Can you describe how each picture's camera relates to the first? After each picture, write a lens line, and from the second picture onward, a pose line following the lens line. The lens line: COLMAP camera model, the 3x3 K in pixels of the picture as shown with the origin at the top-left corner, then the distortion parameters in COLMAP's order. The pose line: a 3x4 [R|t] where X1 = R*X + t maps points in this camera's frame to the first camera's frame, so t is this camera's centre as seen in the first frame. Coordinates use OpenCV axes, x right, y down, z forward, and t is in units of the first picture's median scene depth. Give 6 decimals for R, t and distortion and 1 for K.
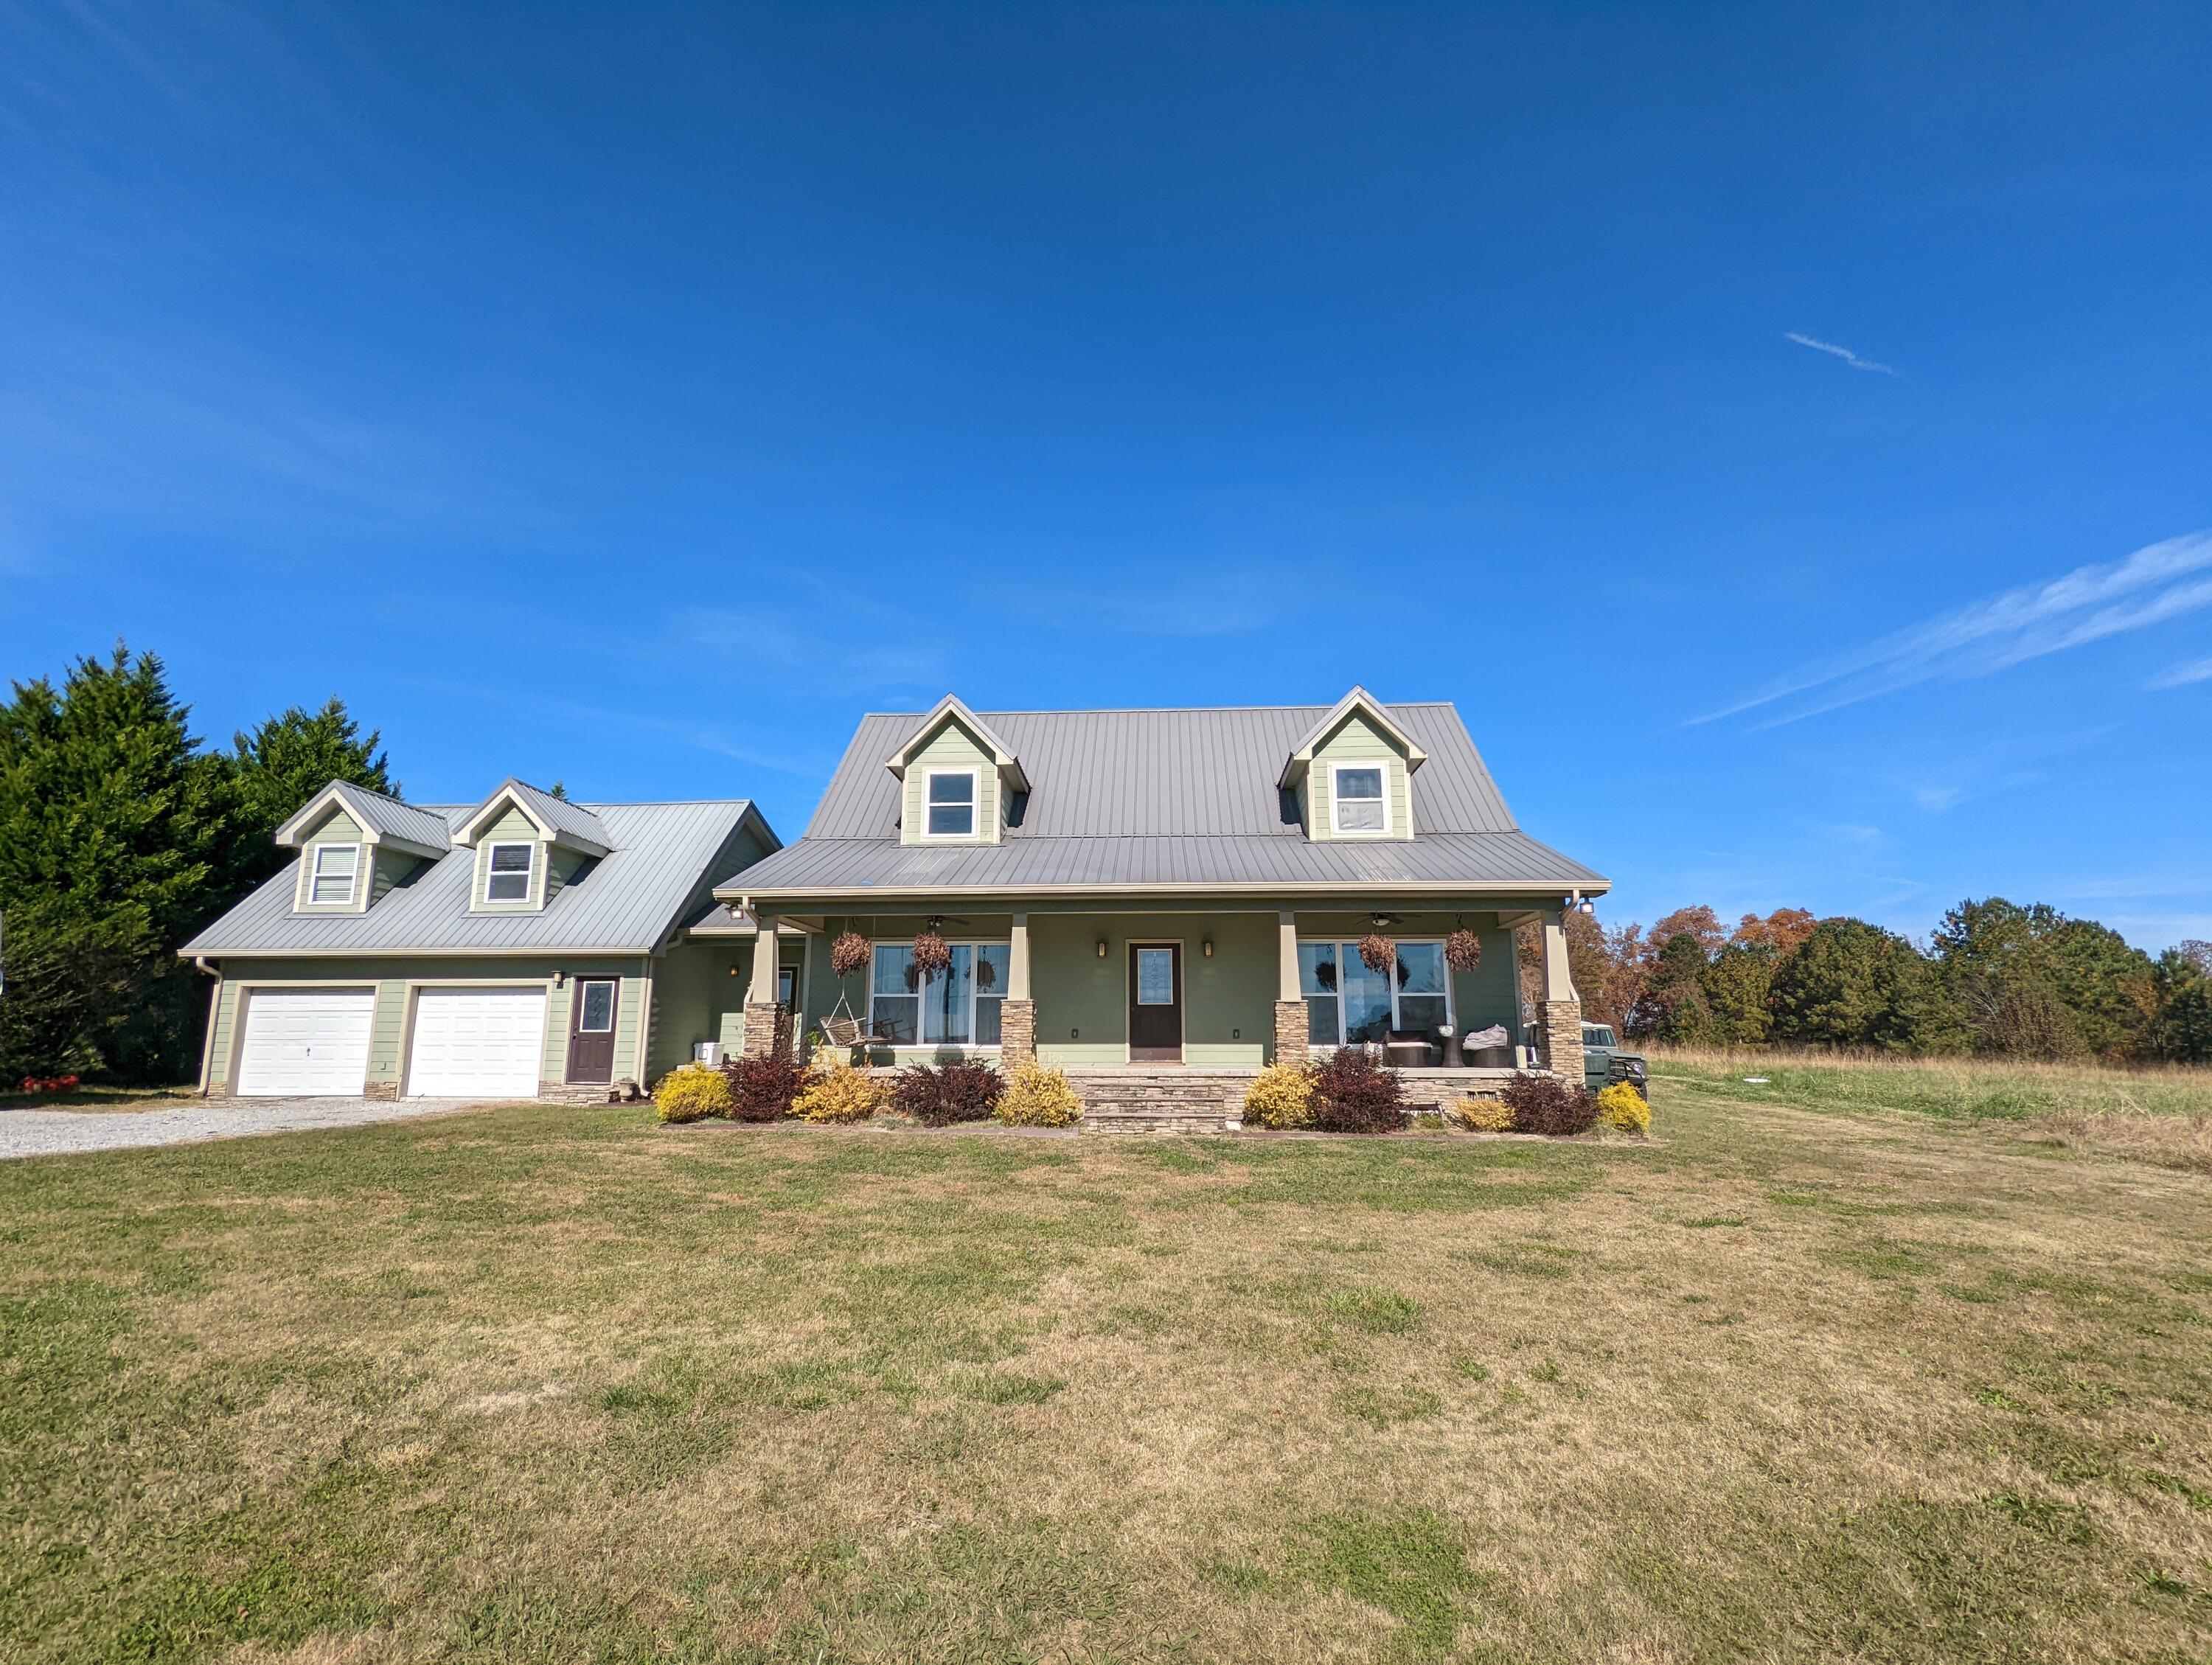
lens RADIAL K [[1067.9, 0, 1108.8], [0, 1067.9, 845.5], [0, 0, 1]] dist [0.005990, 0.000205]
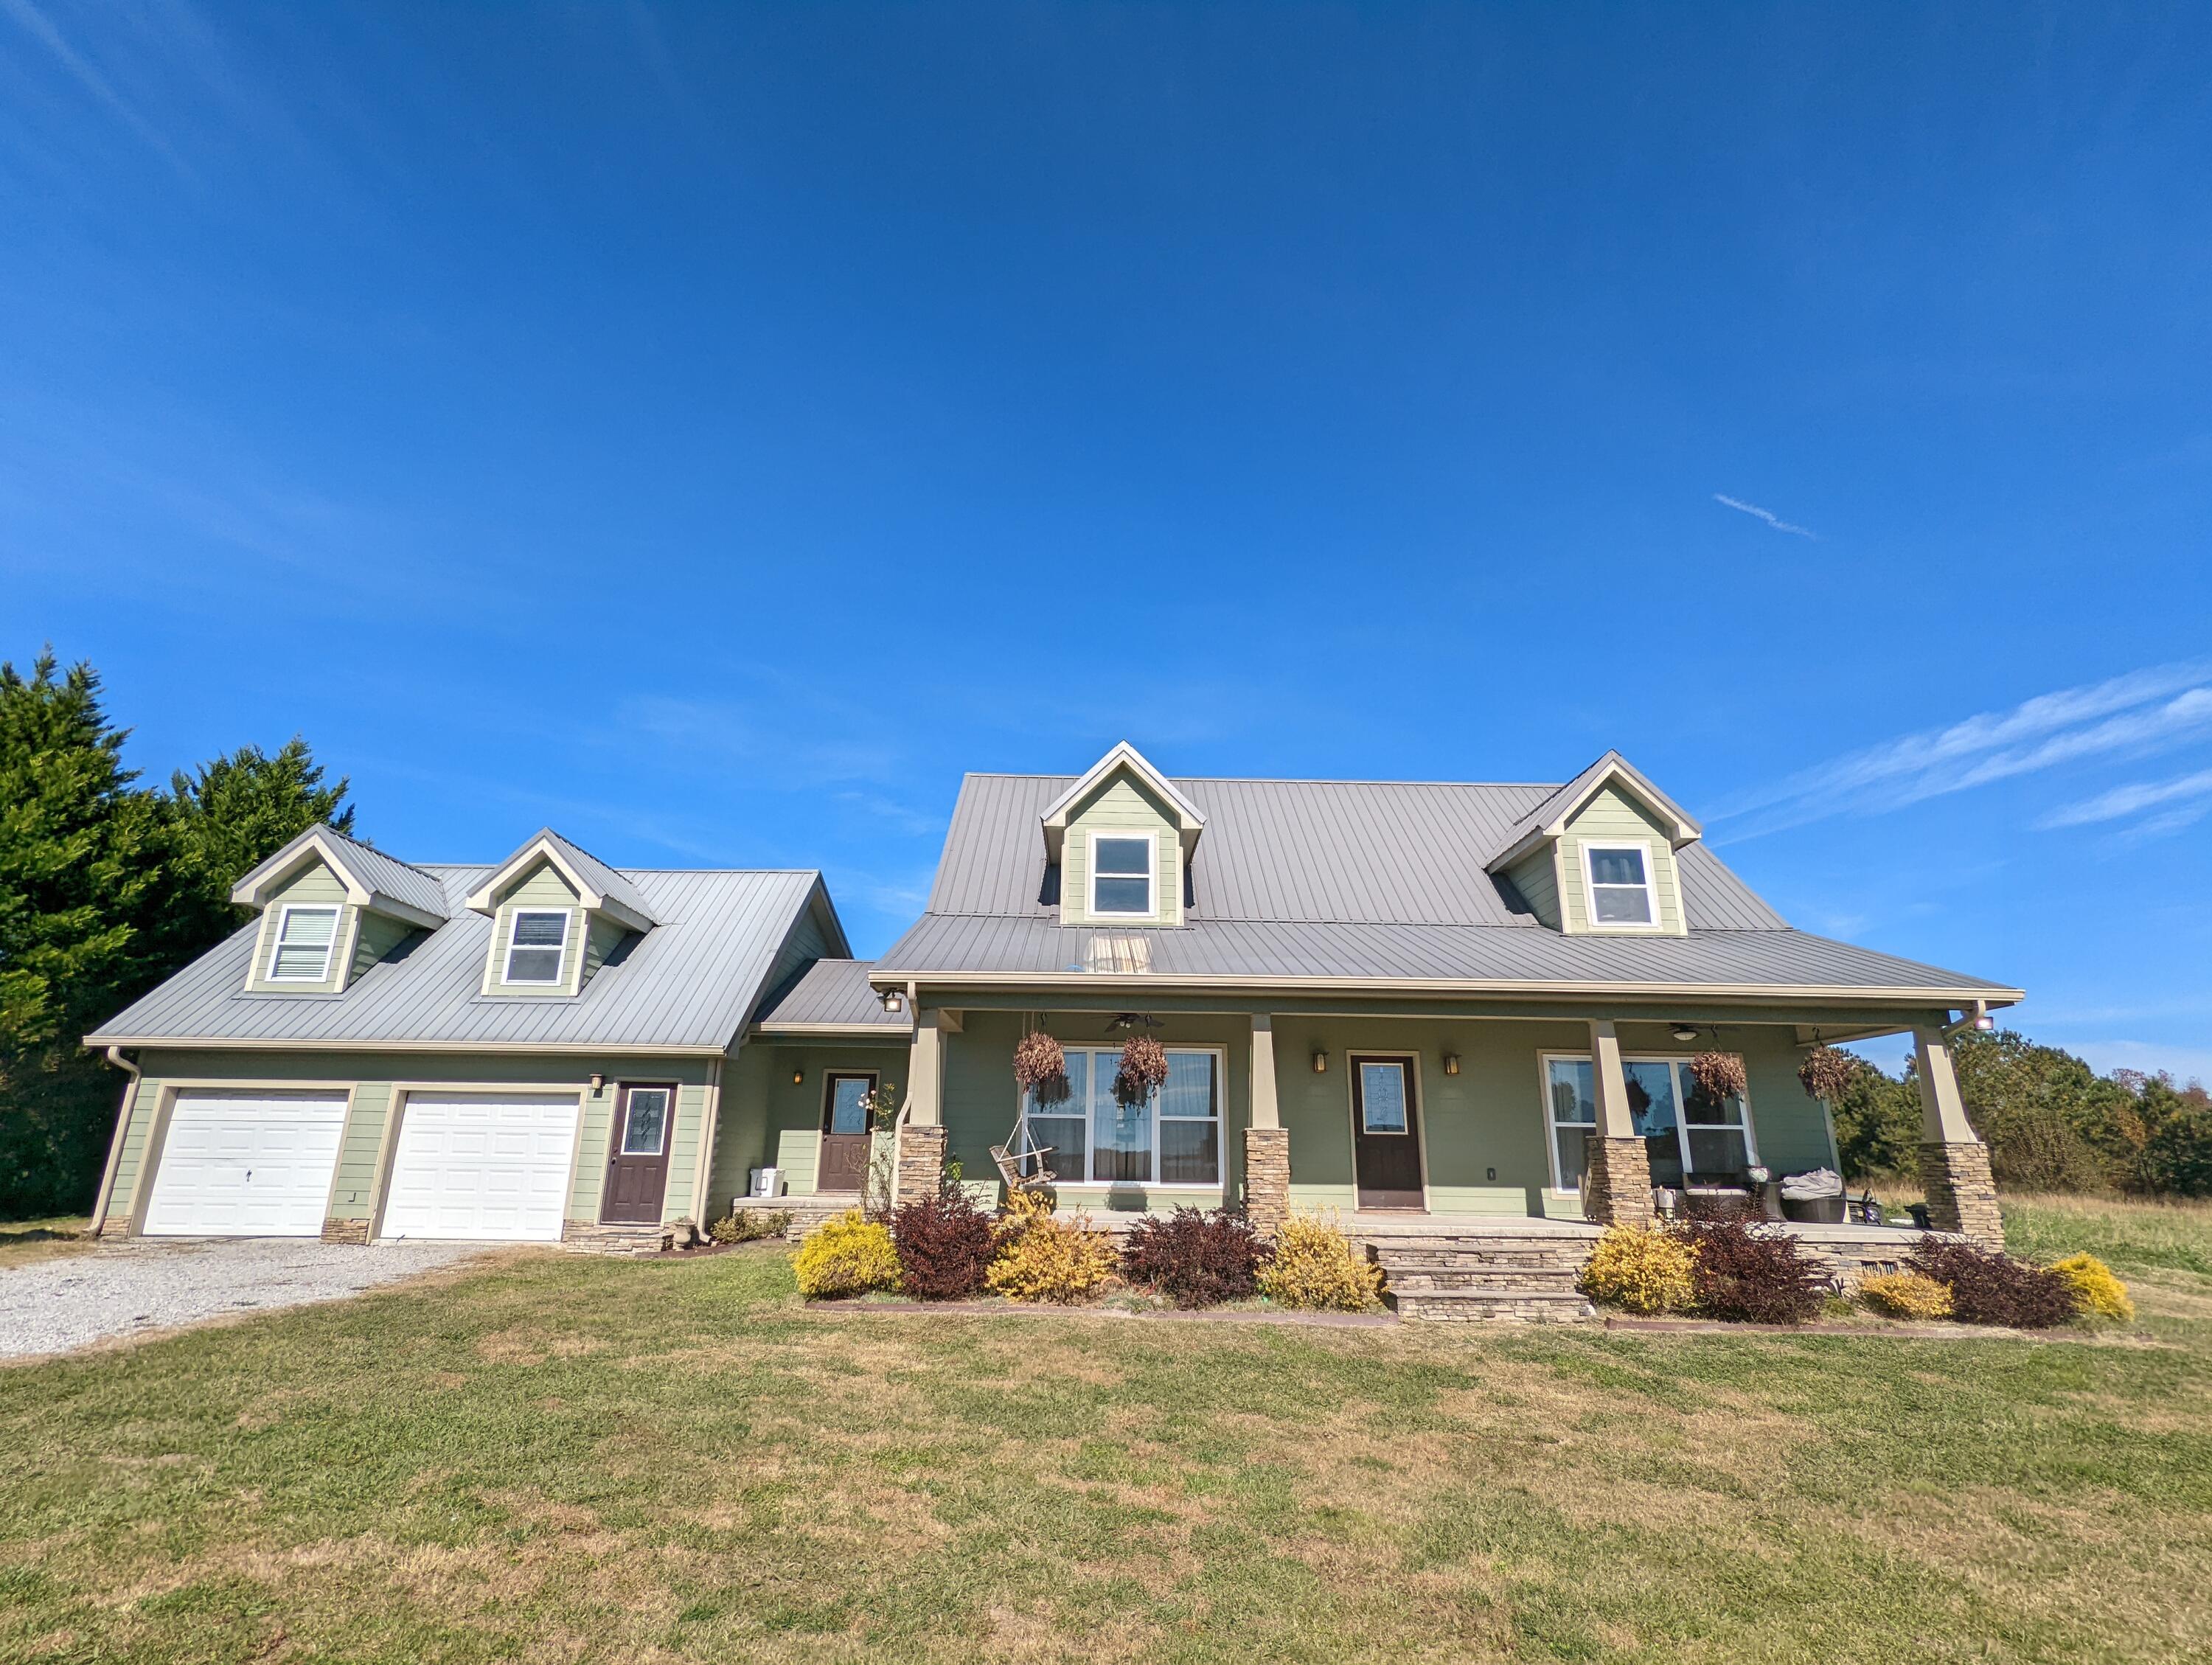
lens RADIAL K [[1041.0, 0, 1090.5], [0, 1041.0, 849.3], [0, 0, 1]] dist [0.002292, 0.000357]
pose [[0.996939, 0.035084, 0.069868, -0.209472], [-0.028035, 0.994649, -0.099436, 0.018844], [-0.072982, 0.097173, 0.992588, 0.197894]]
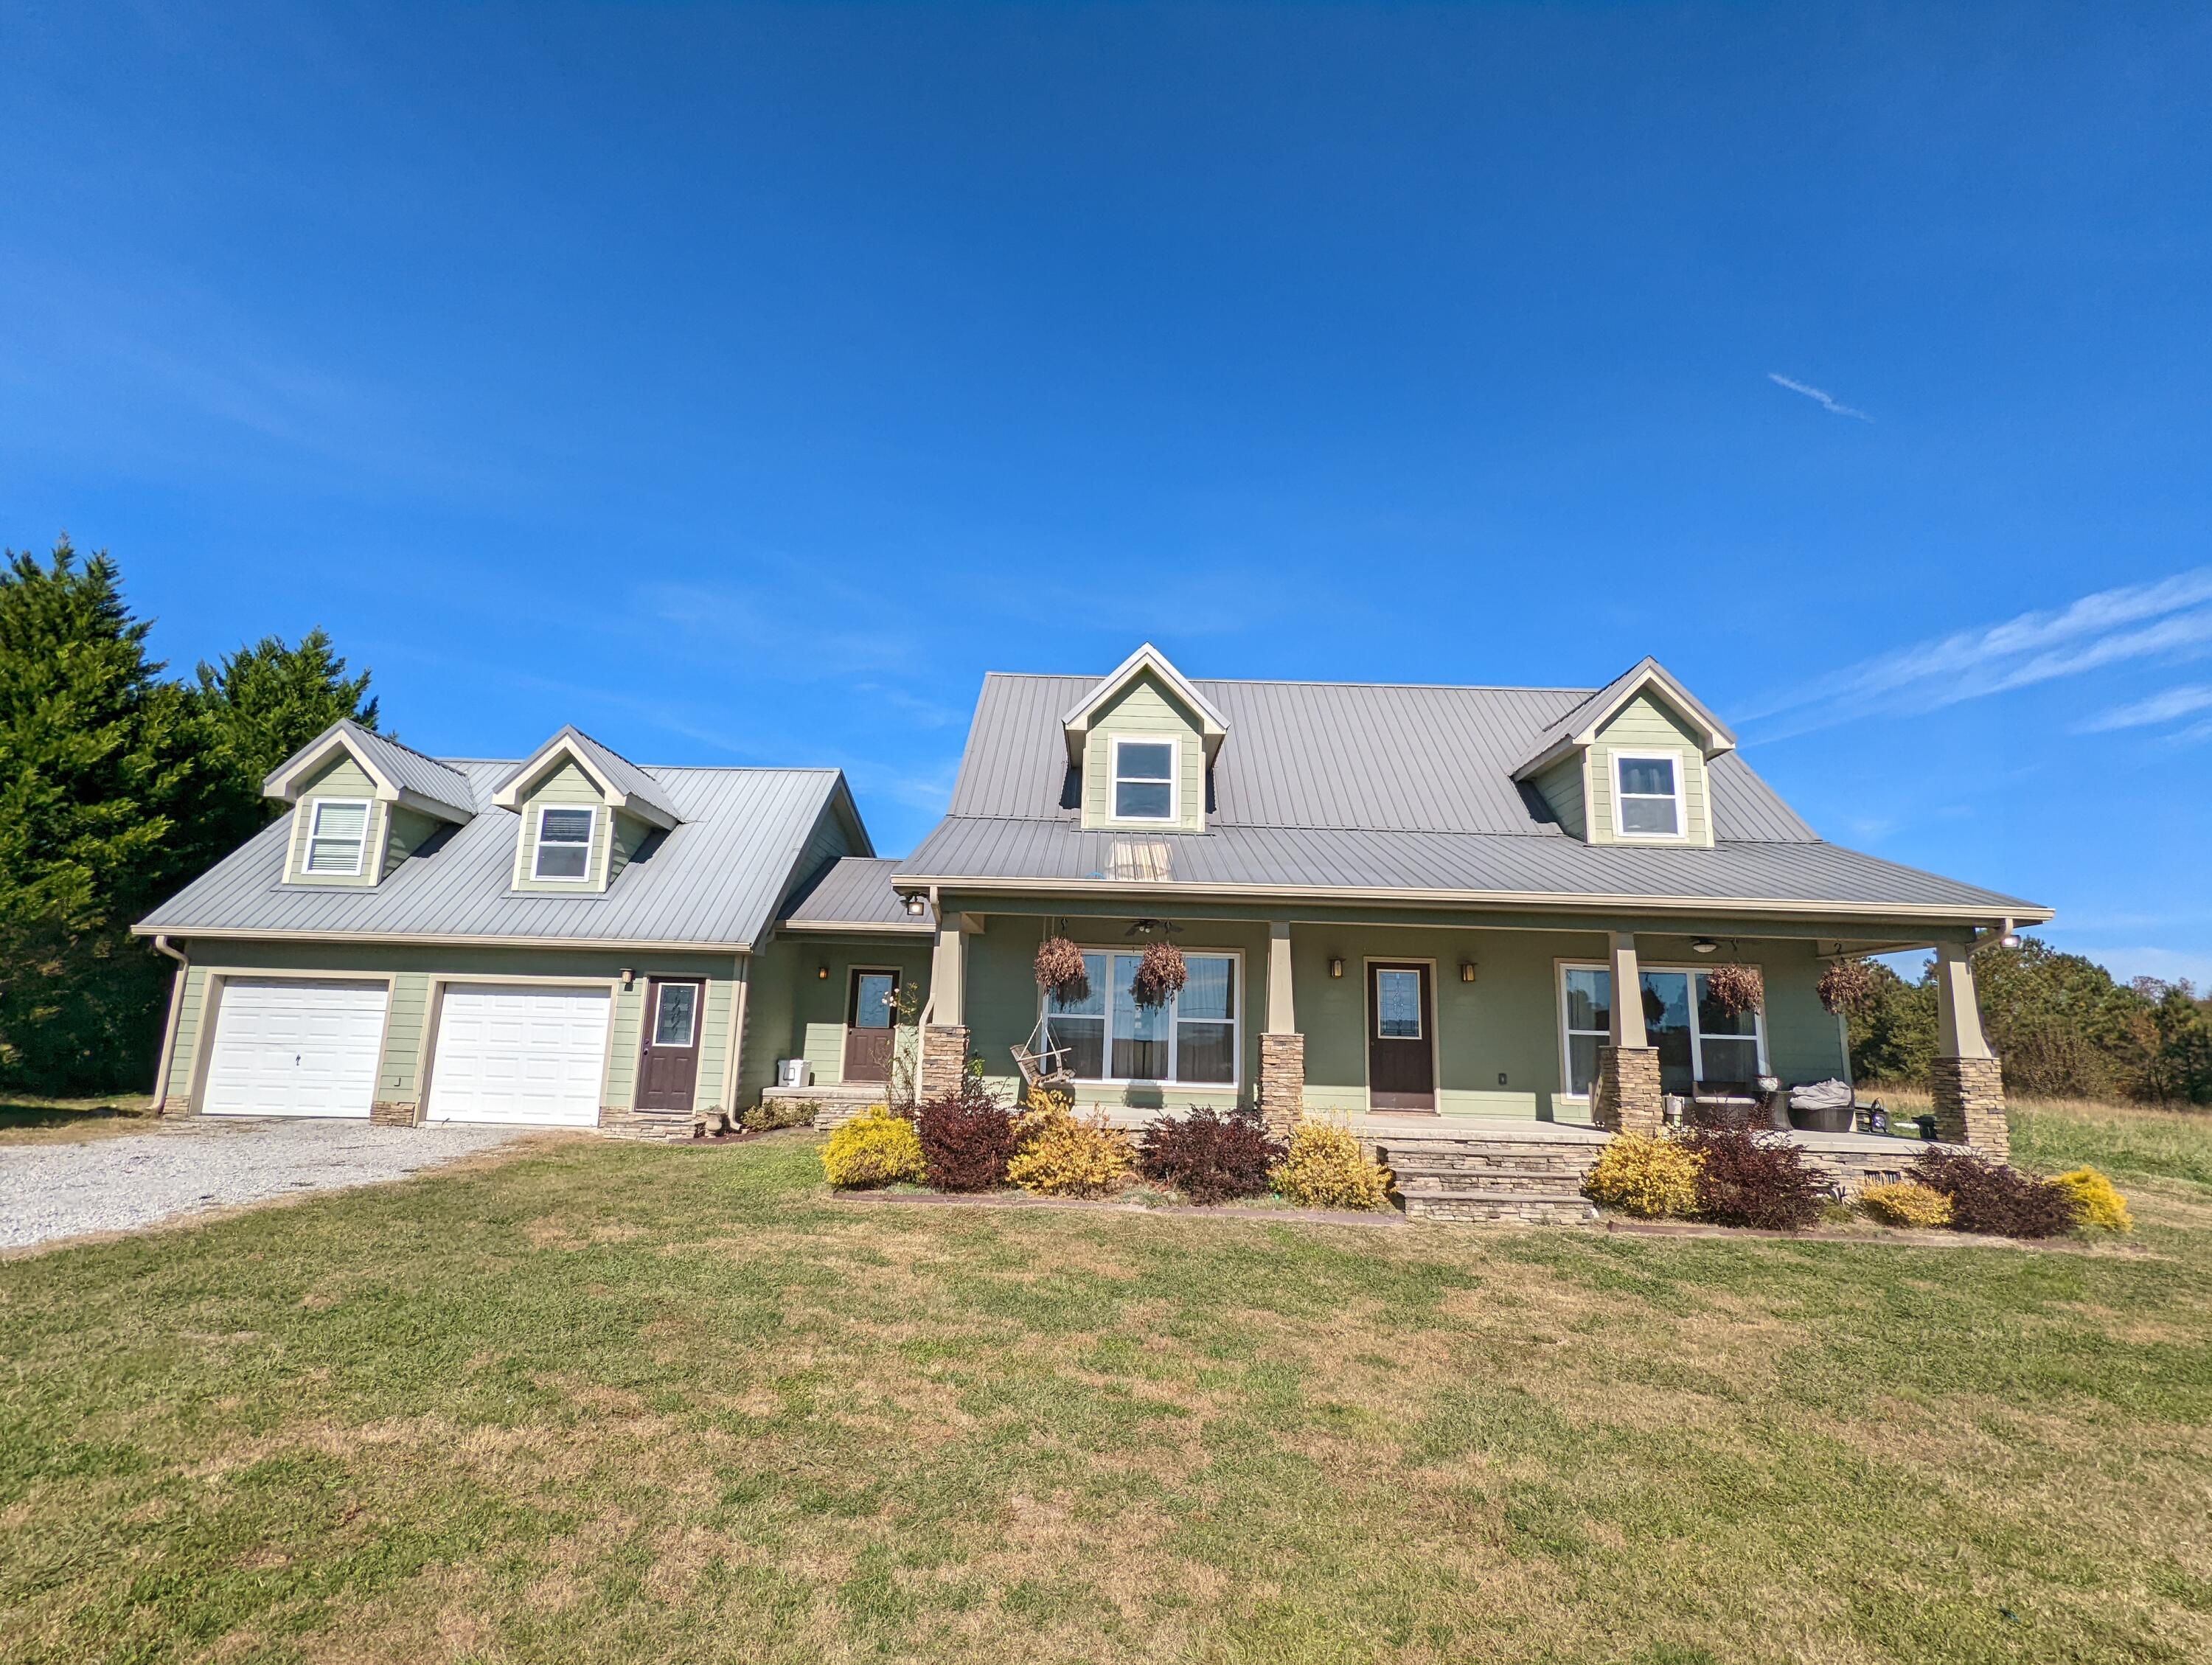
lens RADIAL K [[1041.8, 0, 1091.1], [0, 1041.8, 845.5], [0, 0, 1]] dist [0.002691, -0.000463]
pose [[0.997683, 0.040161, 0.054925, -0.210471], [-0.040206, 0.999191, -0.000290, 0.011130], [-0.054892, -0.001919, 0.998490, 0.198775]]
